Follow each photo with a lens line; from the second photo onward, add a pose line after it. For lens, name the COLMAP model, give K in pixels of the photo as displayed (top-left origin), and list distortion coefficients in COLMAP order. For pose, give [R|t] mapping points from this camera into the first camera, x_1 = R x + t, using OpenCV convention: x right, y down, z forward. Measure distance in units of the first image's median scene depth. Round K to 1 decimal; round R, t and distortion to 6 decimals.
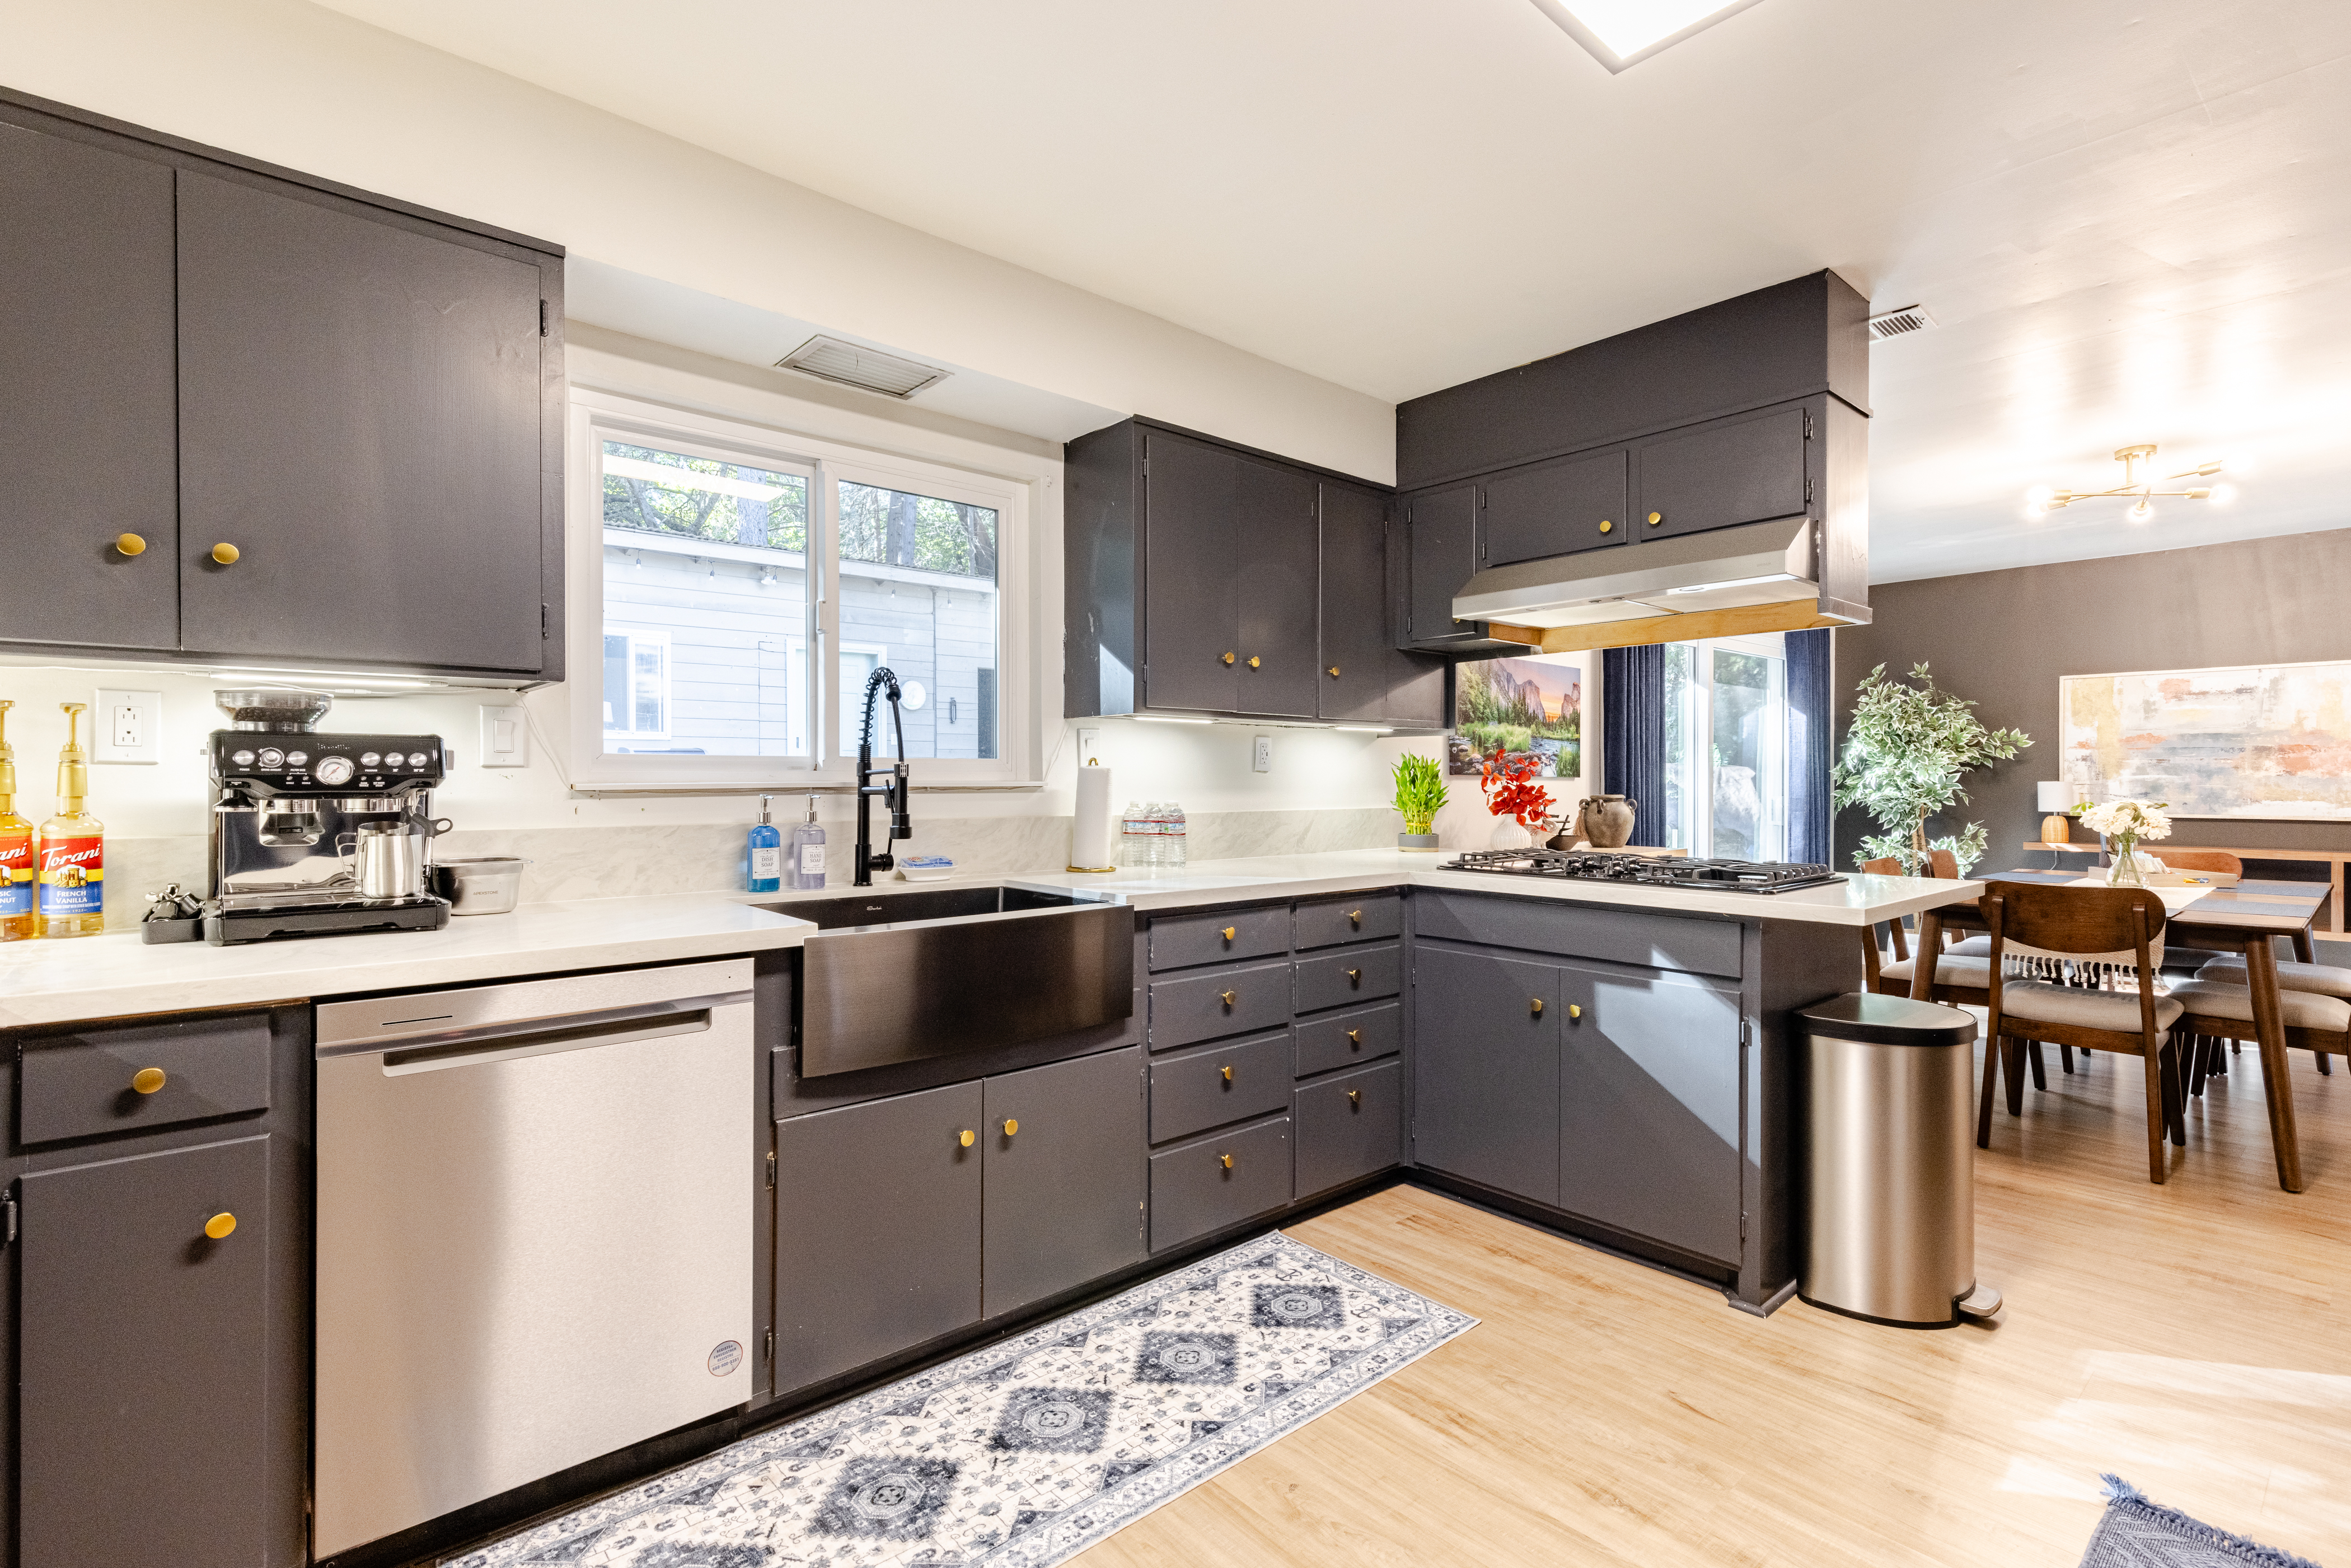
lens RADIAL K [[1102.6, 0, 1152.8], [0, 1102.6, 772.5], [0, 0, 1]] dist [-0.003941, 0.000882]
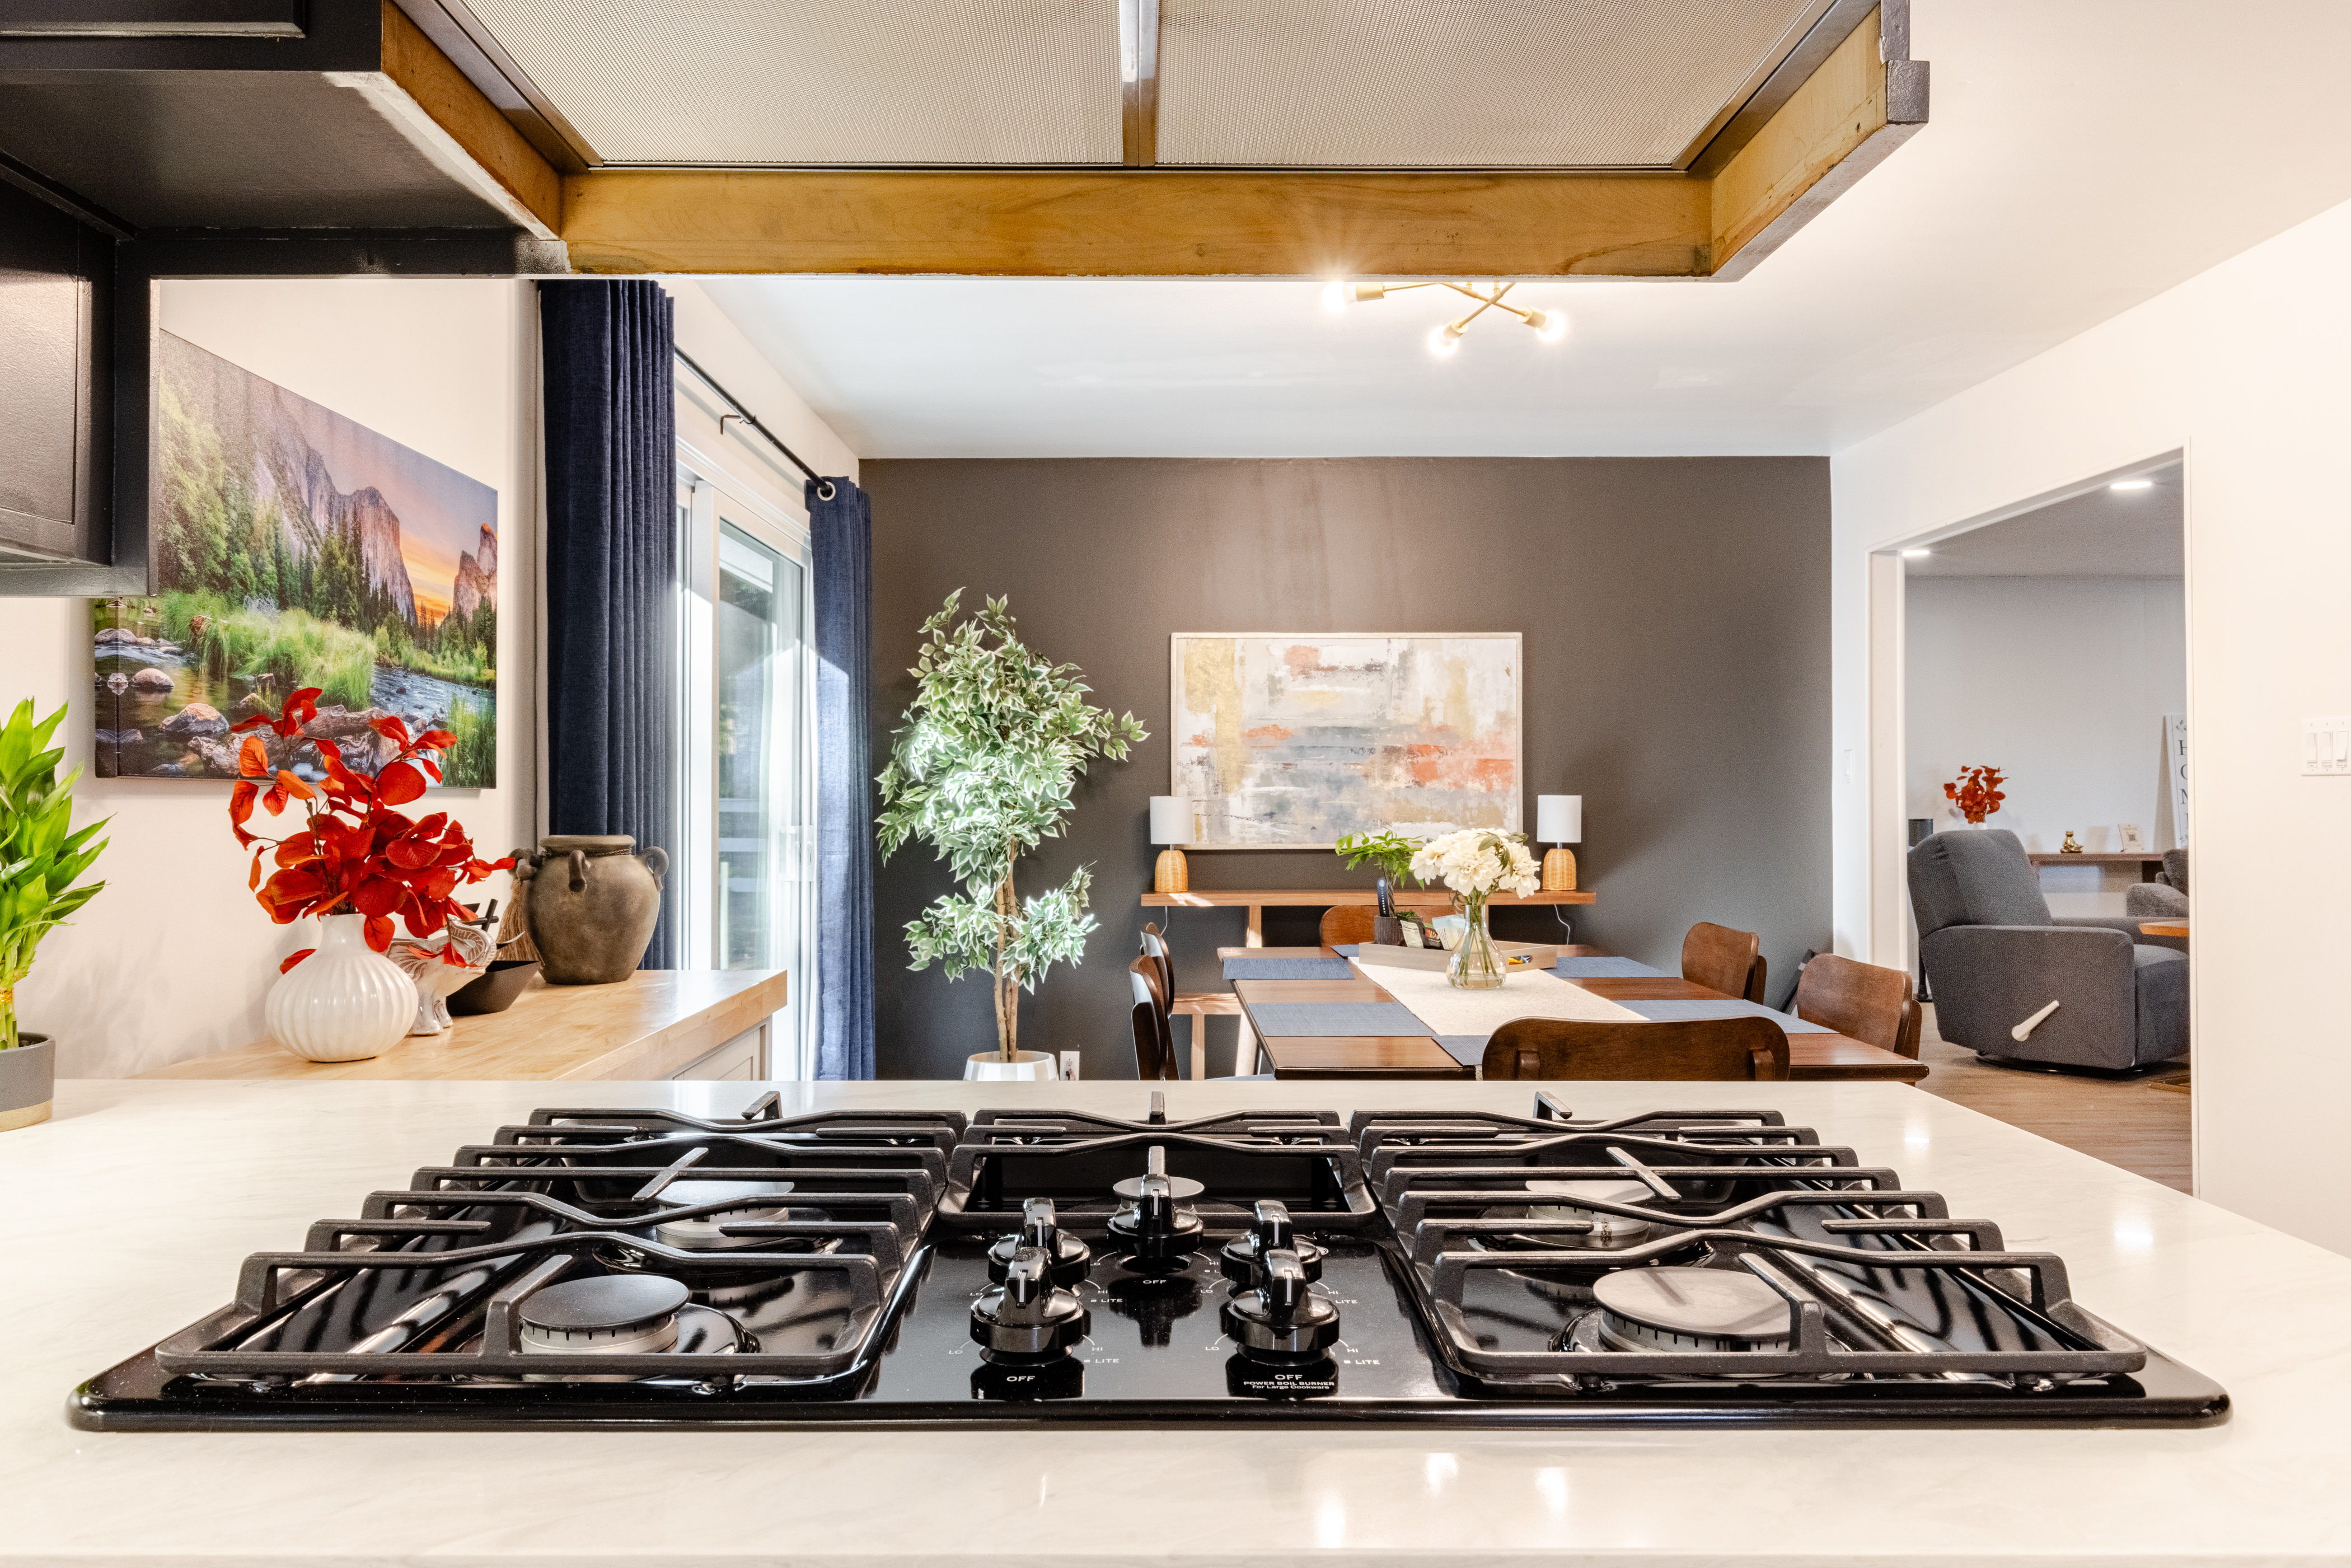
lens RADIAL K [[1622.5, 0, 1171.1], [0, 1622.5, 778.1], [0, 0, 1]] dist [0.009553, -0.003117]
pose [[0.640845, 0.006079, 0.767646, 0.129215], [-0.003022, 0.999981, -0.005396, 0.003594], [-0.767665, 0.001138, 0.640851, 0.527858]]
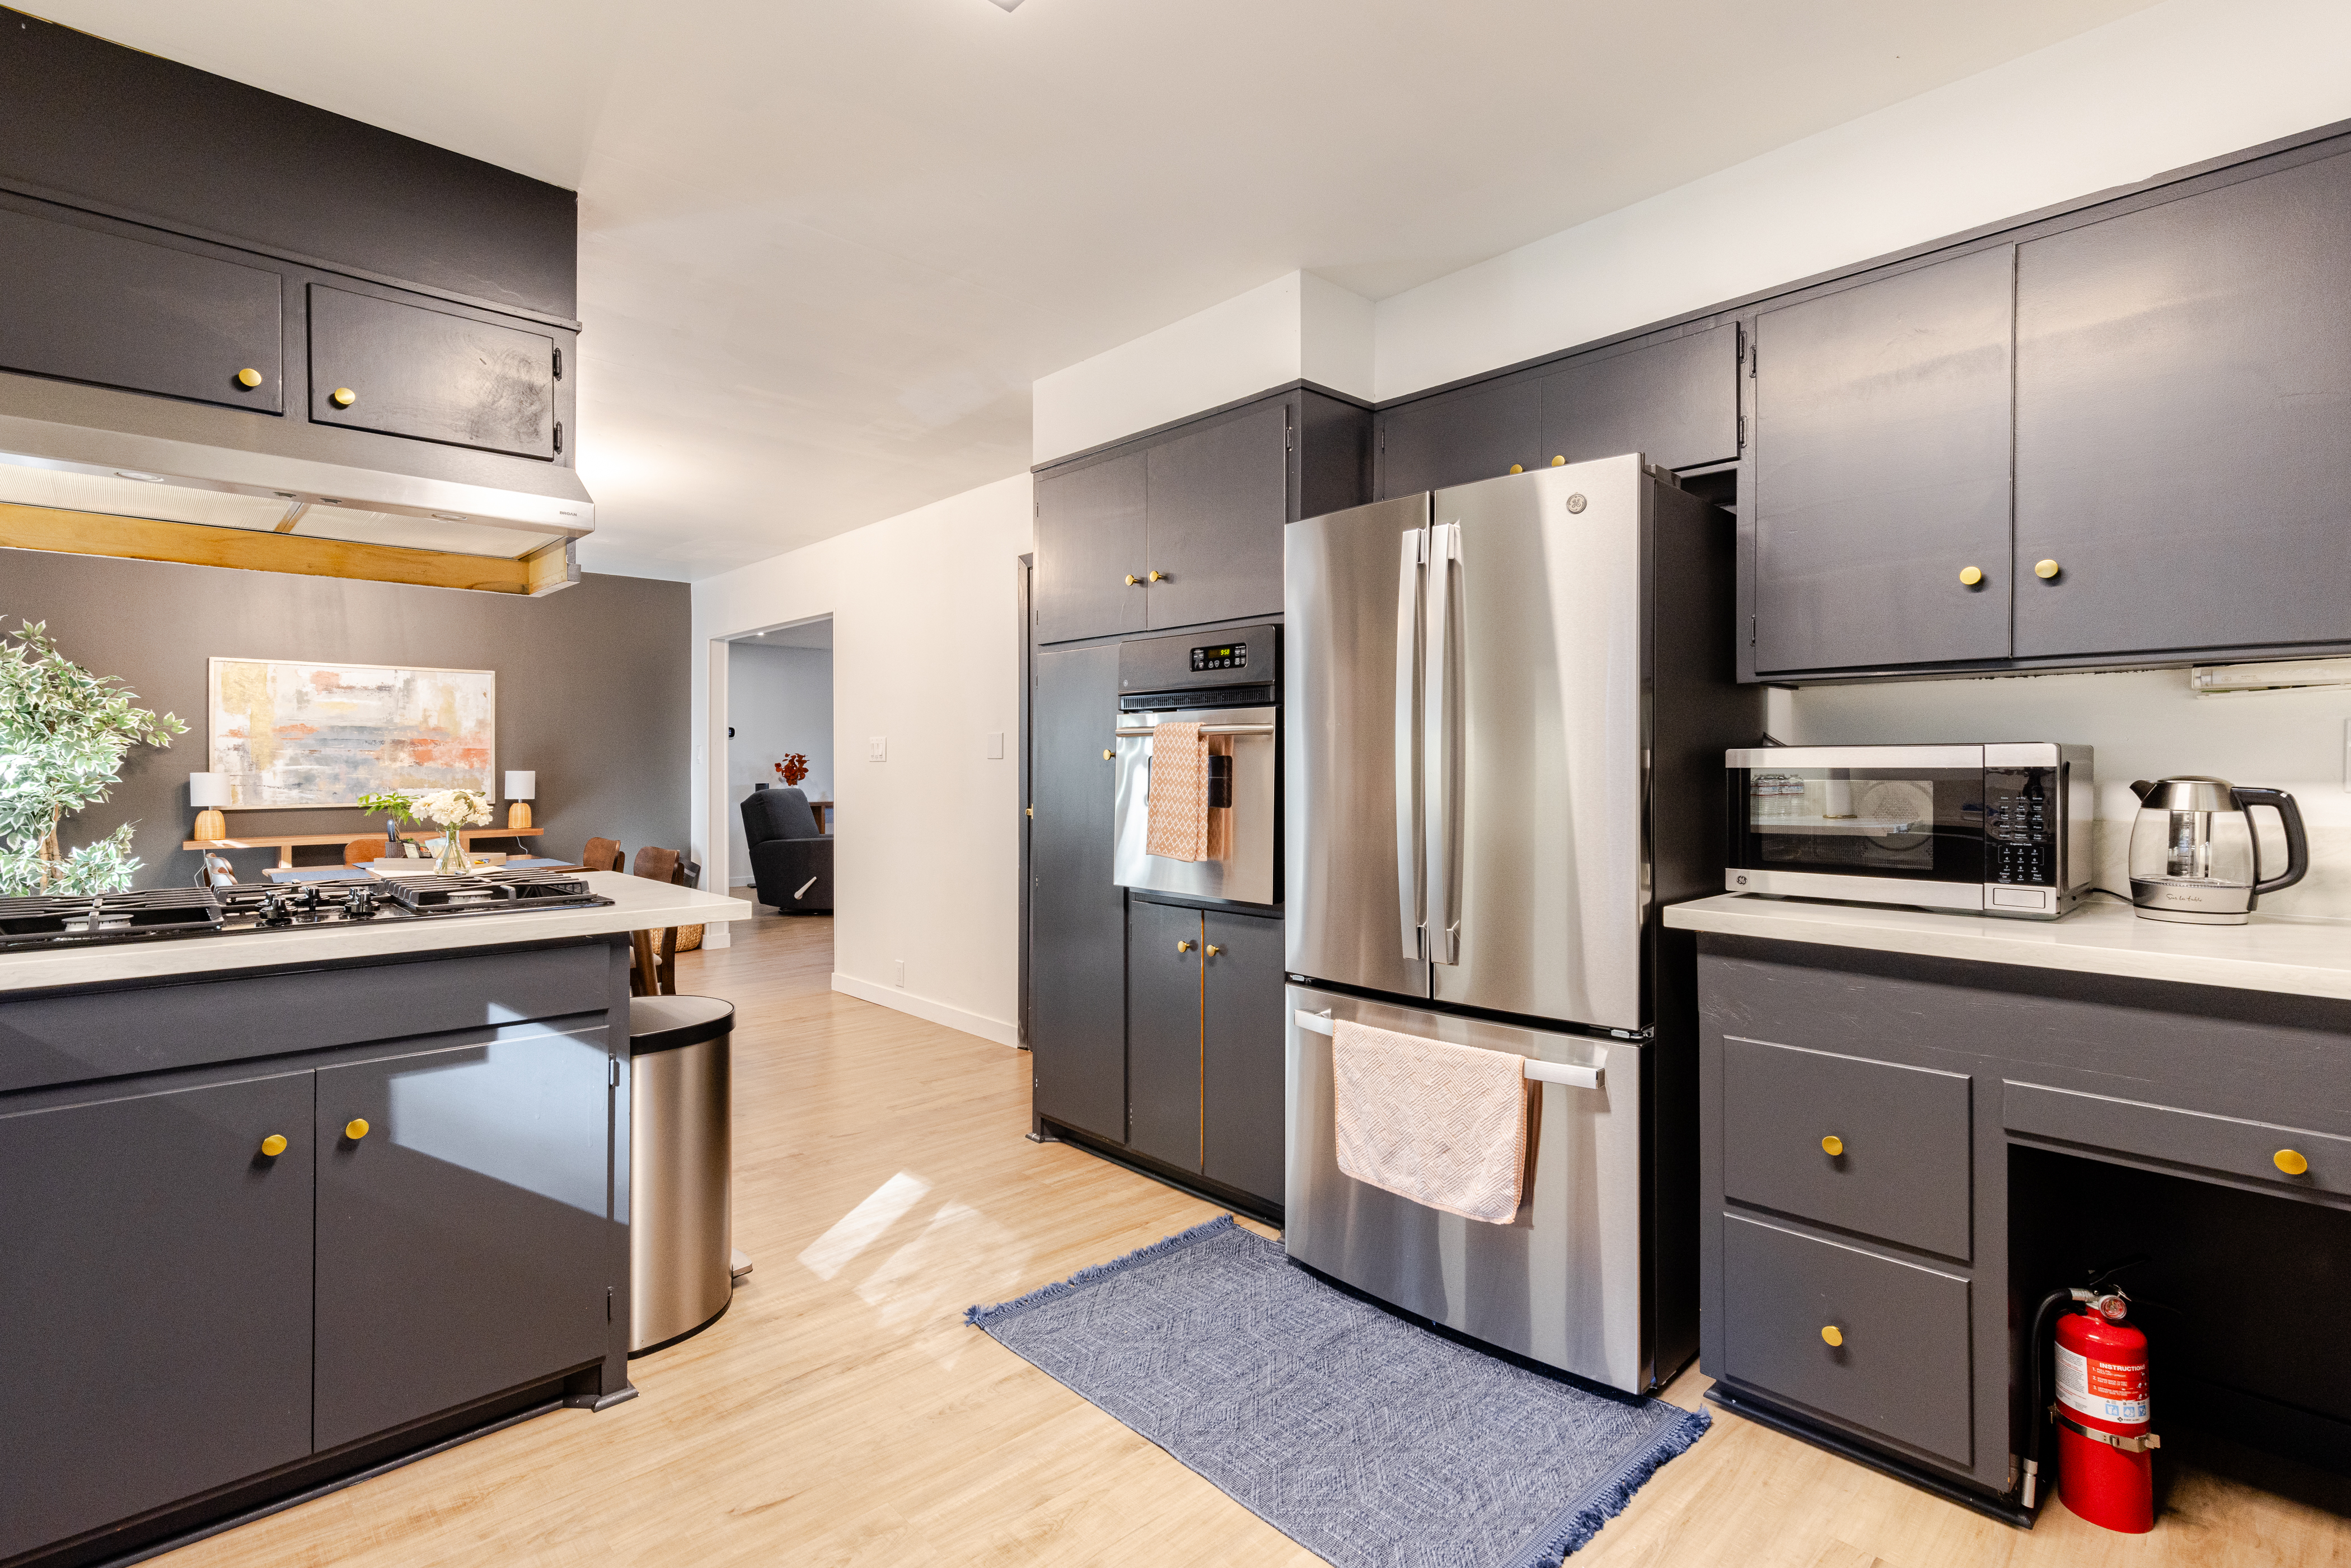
lens RADIAL K [[1102.6, 0, 1182.1], [0, 1102.6, 761.4], [0, 0, 1]] dist [-0.003941, 0.000882]
pose [[-0.058308, 0.004400, 0.998289, -0.177295], [-0.003239, 0.999984, -0.004596, 0.000718], [-0.998293, -0.003502, -0.058293, 0.335024]]
